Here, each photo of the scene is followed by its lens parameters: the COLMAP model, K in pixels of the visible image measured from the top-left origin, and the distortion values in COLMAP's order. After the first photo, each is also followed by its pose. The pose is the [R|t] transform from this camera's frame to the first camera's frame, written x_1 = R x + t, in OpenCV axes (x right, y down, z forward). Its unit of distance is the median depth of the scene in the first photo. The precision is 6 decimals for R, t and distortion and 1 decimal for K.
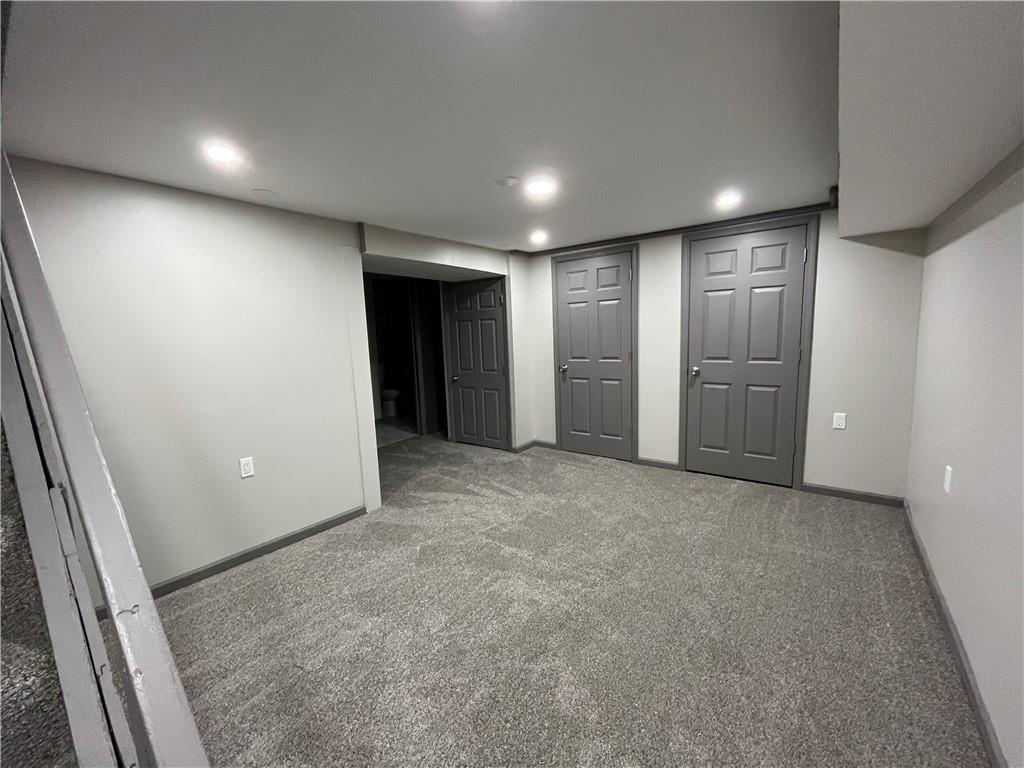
lens RADIAL K [[417.3, 0, 506.9], [0, 417.3, 385.3], [0, 0, 1]] dist [-0.003013, -0.000091]
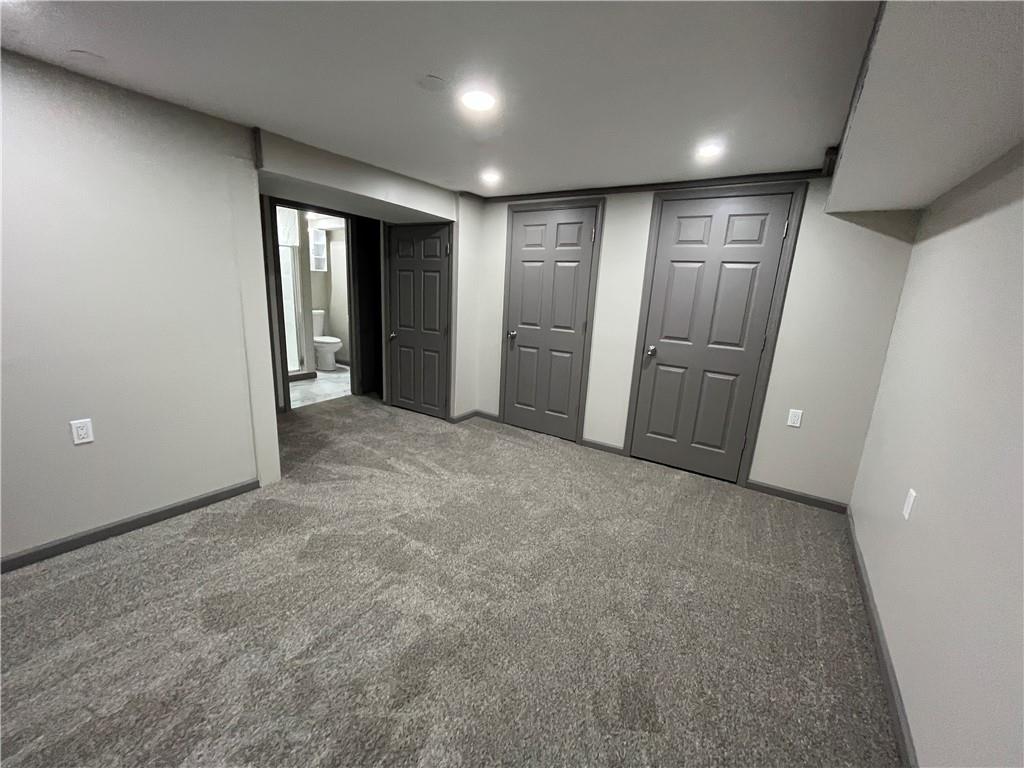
lens RADIAL K [[417.3, 0, 506.9], [0, 417.3, 385.3], [0, 0, 1]] dist [-0.003013, -0.000091]
pose [[0.993975, 0.072013, 0.082627, 0.082570], [-0.079753, 0.992320, 0.094558, -0.022588], [-0.075183, -0.100578, 0.992084, 0.139053]]
